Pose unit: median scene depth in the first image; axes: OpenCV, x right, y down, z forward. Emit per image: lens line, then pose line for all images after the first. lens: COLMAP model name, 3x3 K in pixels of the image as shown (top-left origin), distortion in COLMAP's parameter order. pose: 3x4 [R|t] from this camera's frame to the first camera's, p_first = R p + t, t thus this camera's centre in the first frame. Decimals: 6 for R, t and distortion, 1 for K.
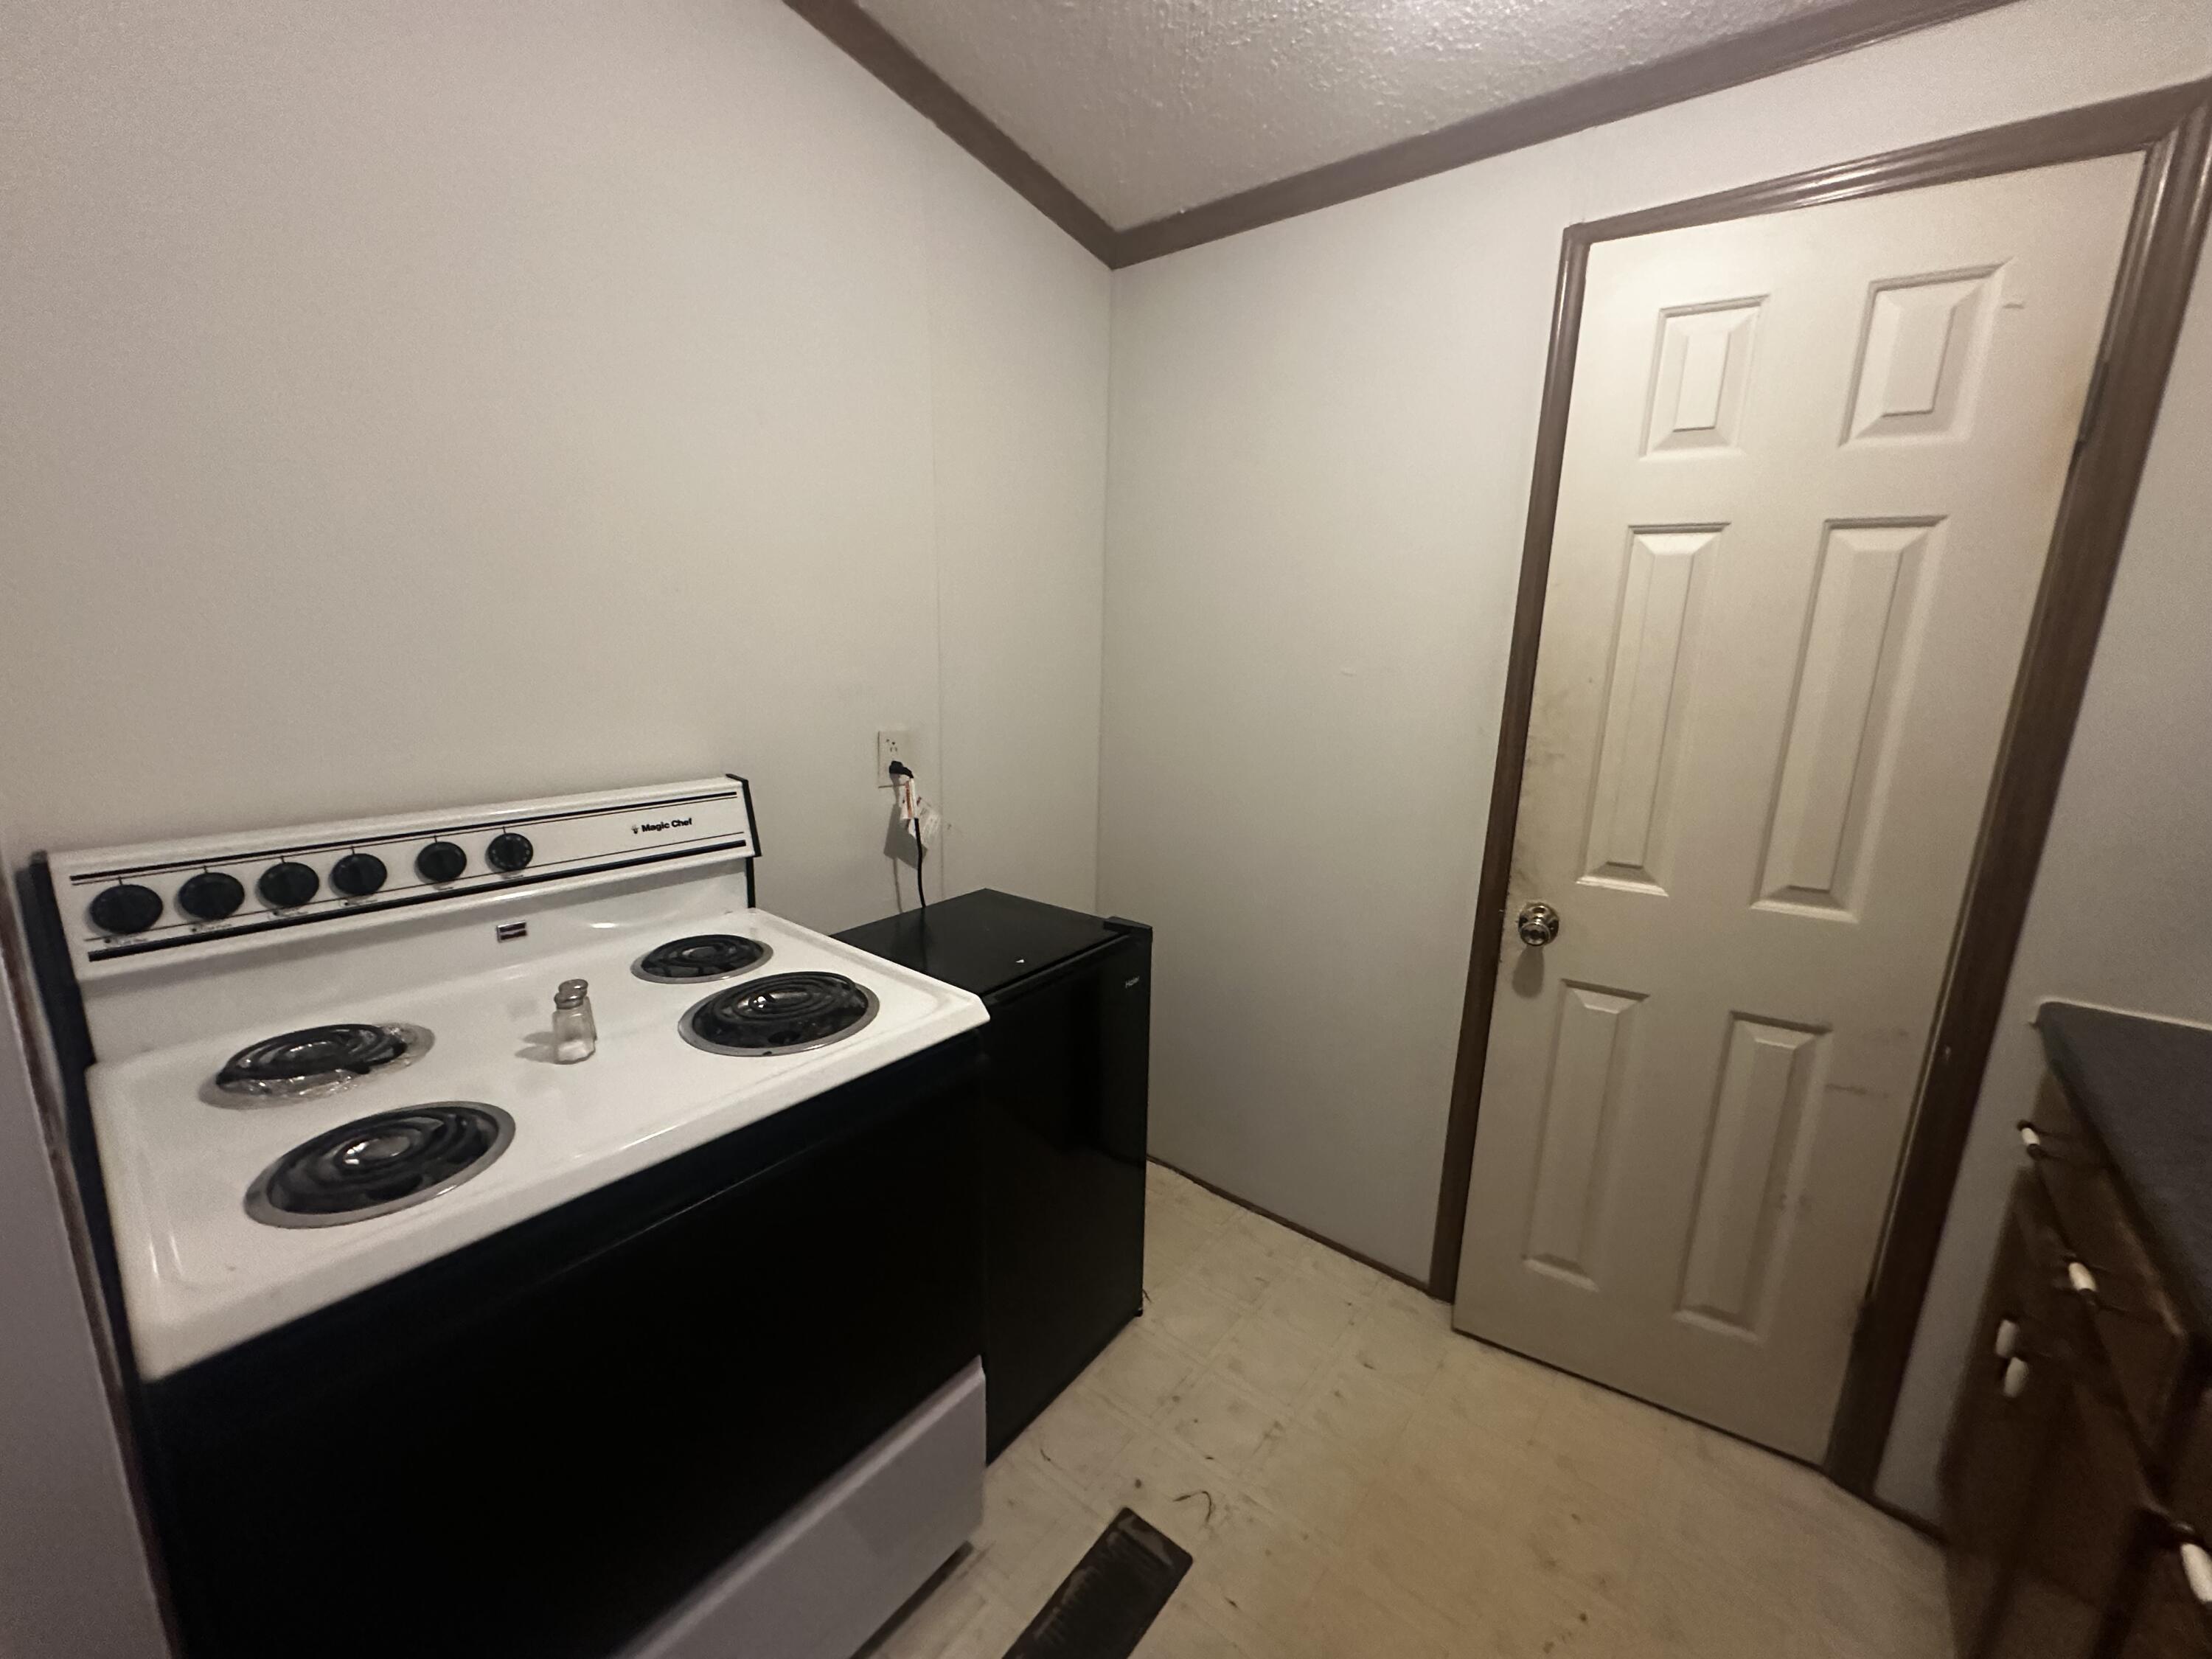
lens RADIAL K [[878.7, 0, 1111.0], [0, 878.7, 828.9], [0, 0, 1]] dist [-0.000025, -0.000707]
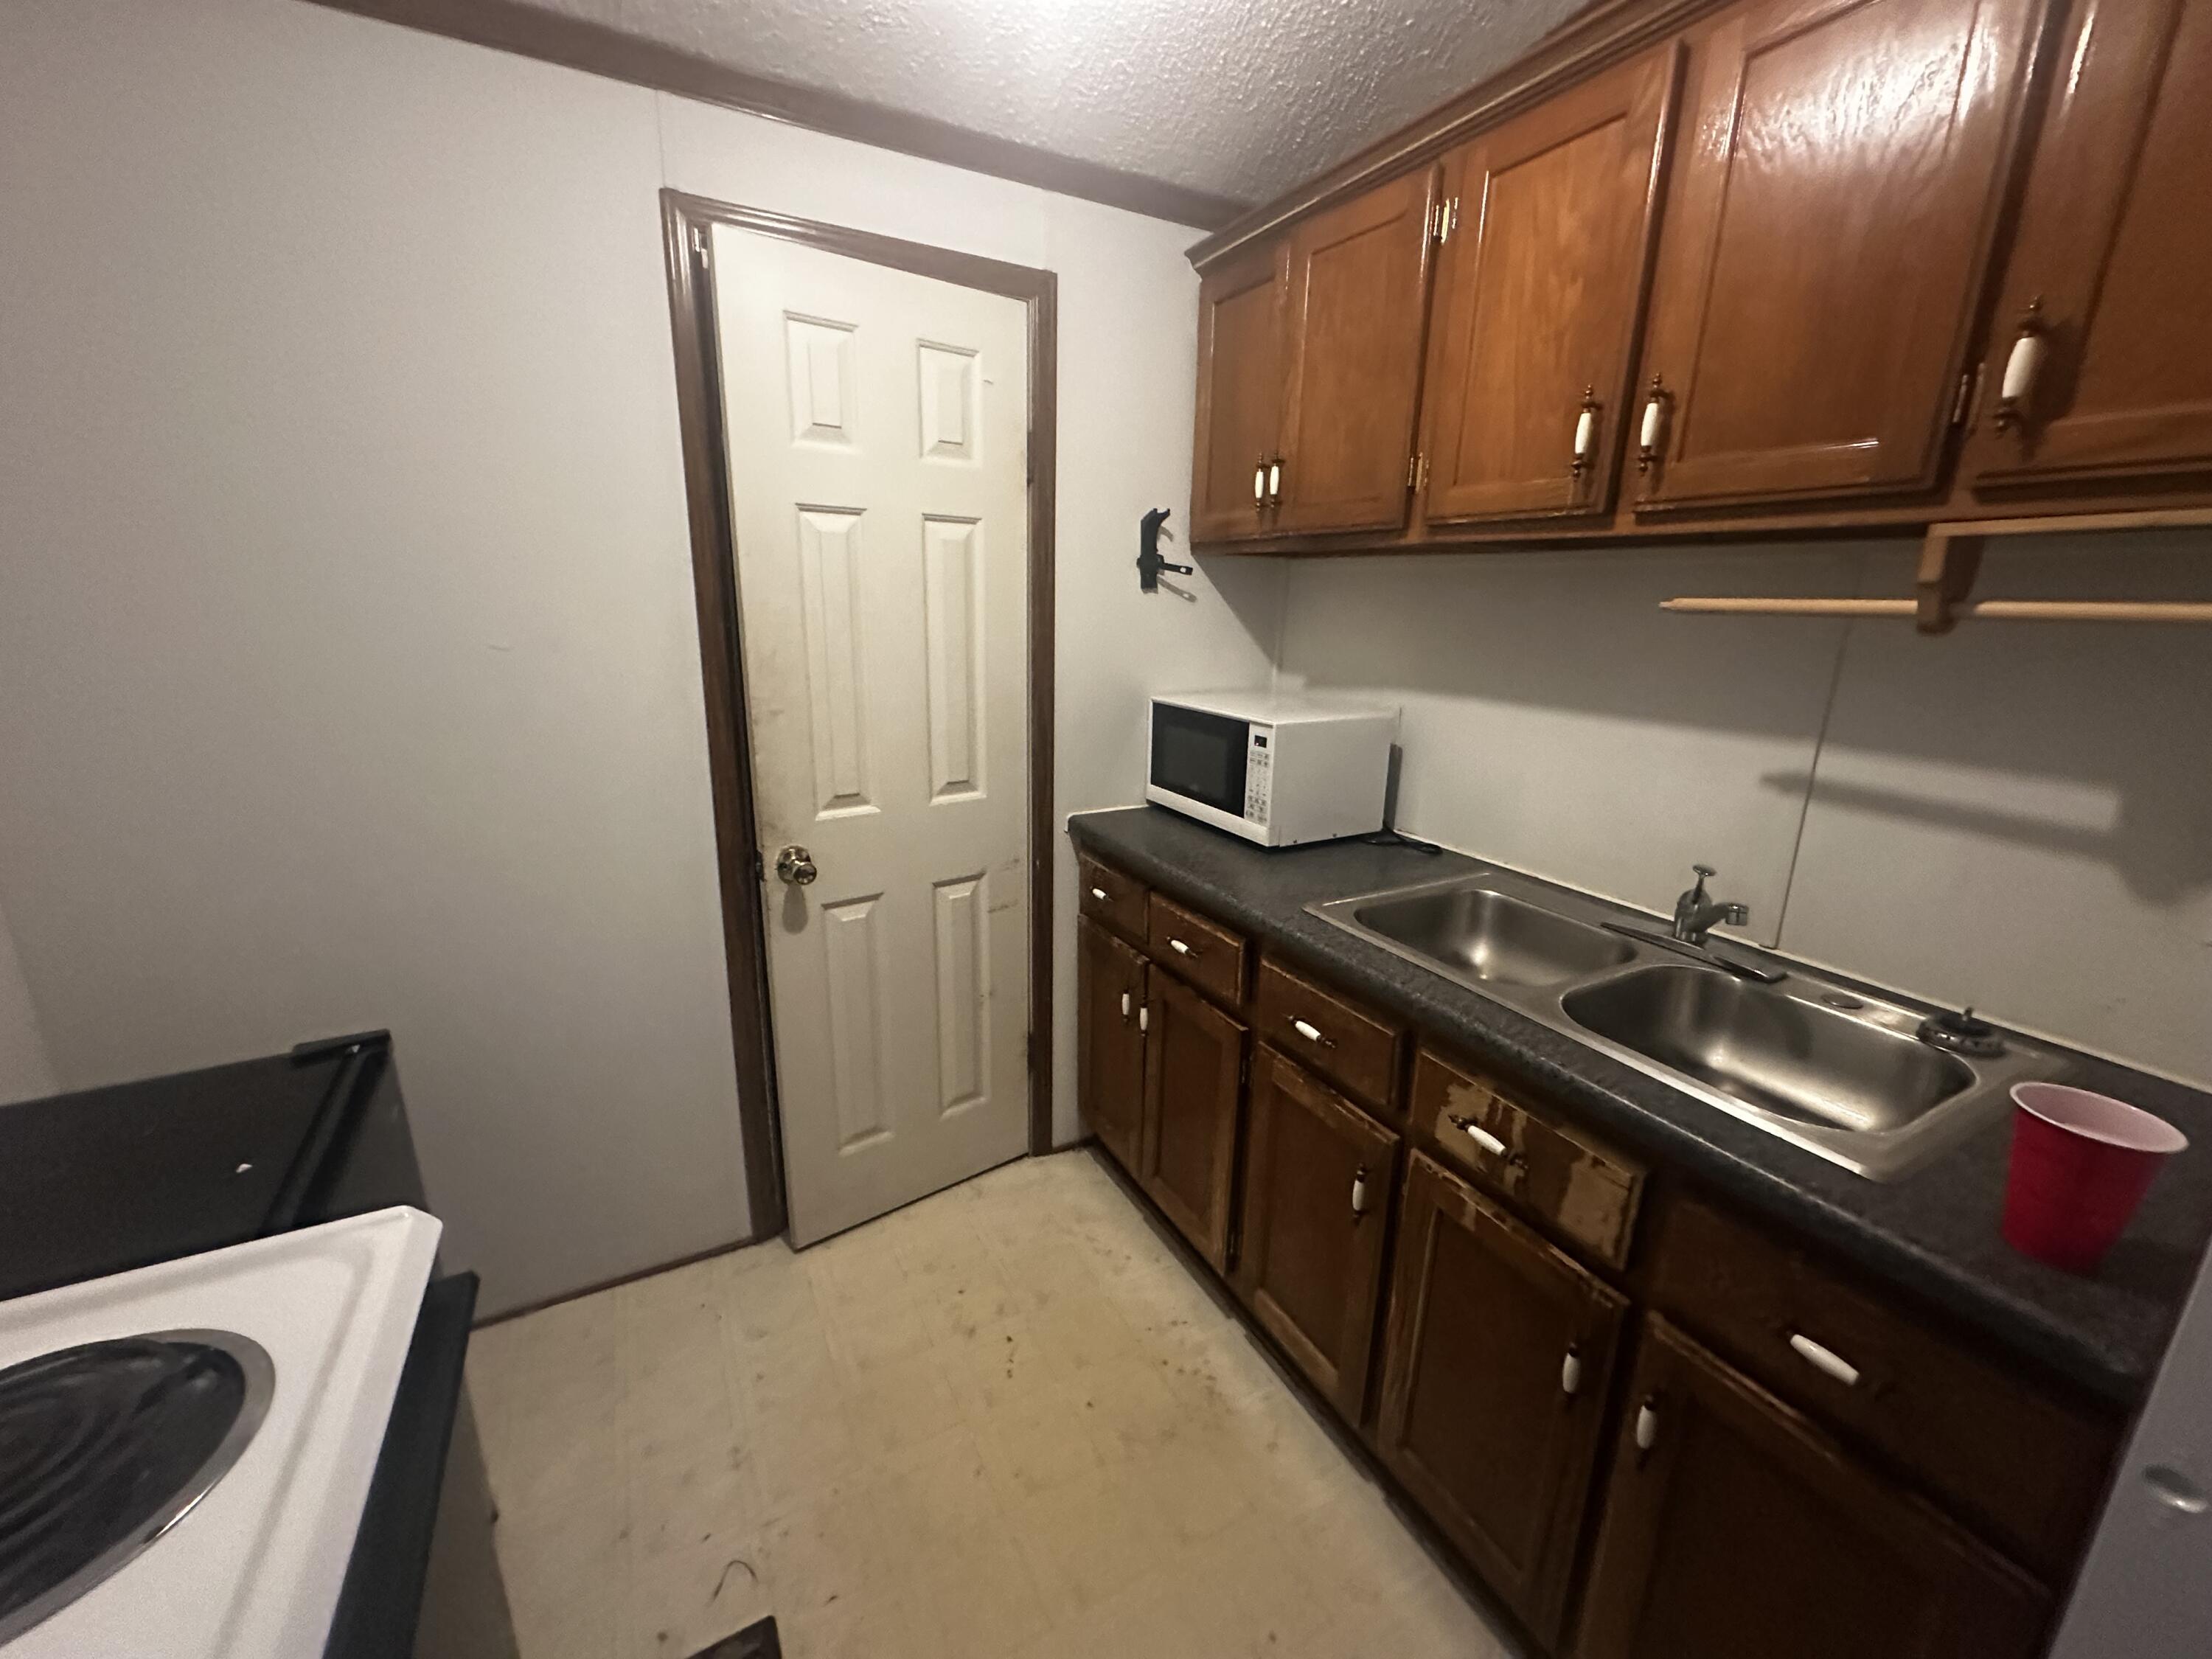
lens RADIAL K [[878.7, 0, 1118.0], [0, 878.7, 825.4], [0, 0, 1]] dist [-0.000025, -0.000707]
pose [[0.381028, -0.250108, 0.890092, -0.351544], [0.186600, 0.963708, 0.190915, -0.079610], [-0.905537, 0.093347, 0.413870, 0.184279]]
